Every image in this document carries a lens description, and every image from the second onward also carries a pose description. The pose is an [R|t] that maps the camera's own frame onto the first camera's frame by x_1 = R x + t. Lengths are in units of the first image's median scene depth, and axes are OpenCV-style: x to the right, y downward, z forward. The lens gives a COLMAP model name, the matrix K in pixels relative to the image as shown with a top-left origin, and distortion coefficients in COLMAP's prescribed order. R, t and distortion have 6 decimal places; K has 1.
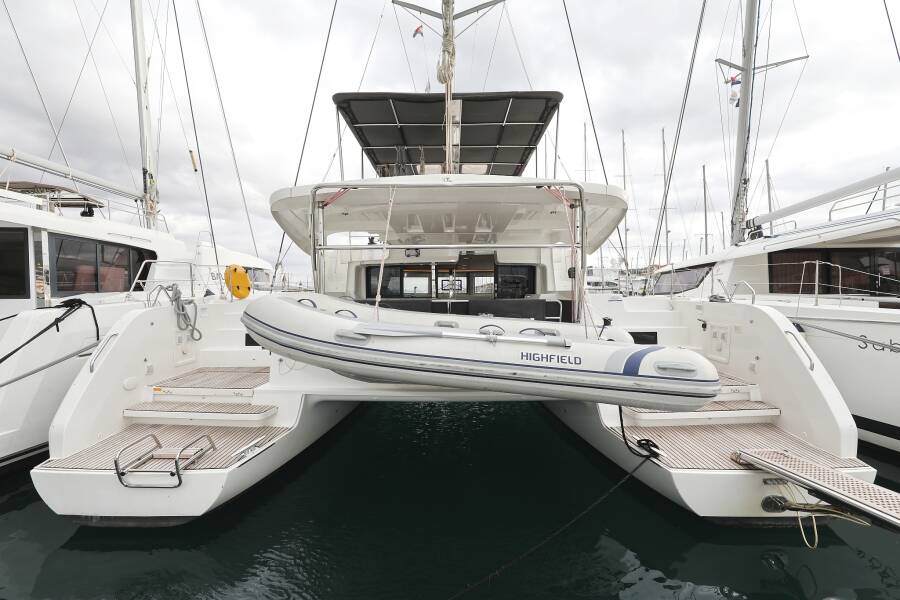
lens RADIAL K [[351.6, 0, 447.1], [0, 351.6, 304.6], [0, 0, 1]] dist [-0.001244, -0.000151]
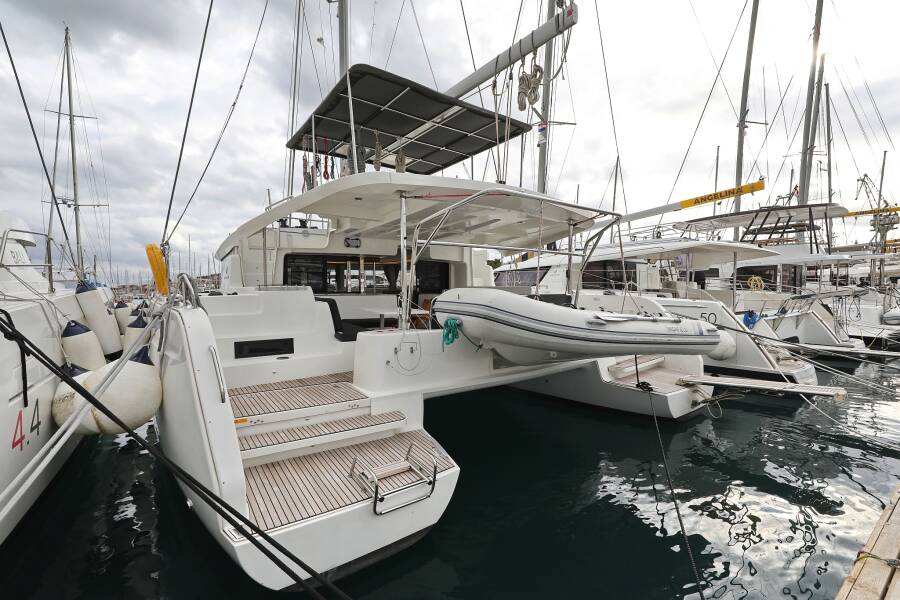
lens RADIAL K [[387.0, 0, 449.4], [0, 387.0, 306.2], [0, 0, 1]] dist [0.003038, 0.000236]
pose [[0.798612, -0.024434, 0.601350, -0.699714], [0.014285, 0.999664, 0.021647, -0.005193], [-0.601676, -0.008697, 0.798693, 0.076550]]
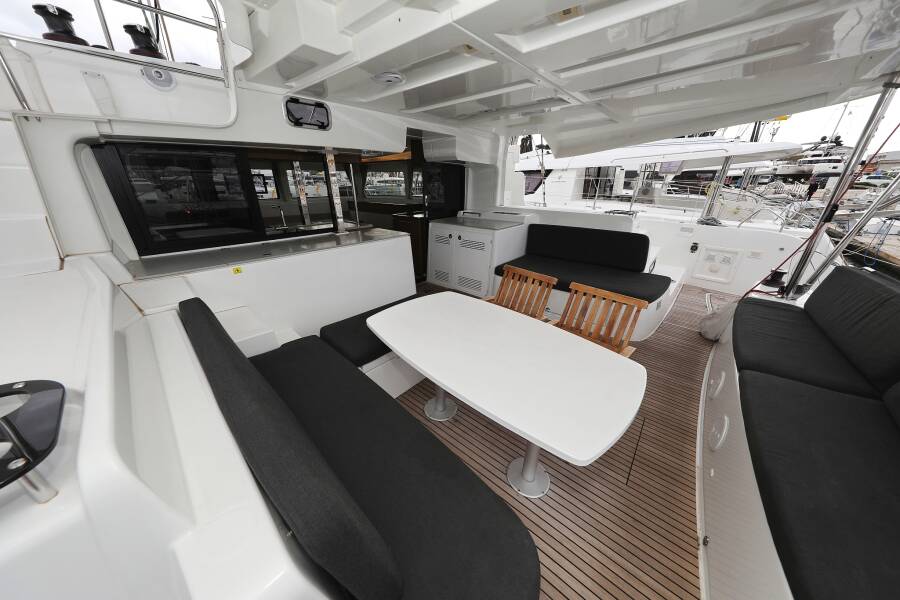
lens RADIAL K [[283.0, 0, 450.4], [0, 283.0, 305.8], [0, 0, 1]] dist [-0.000845, -0.000046]
pose [[0.634944, -0.307320, 0.708802, -0.373562], [0.008804, 0.920293, 0.391132, -0.112652], [-0.772508, -0.242107, 0.587040, 0.948377]]
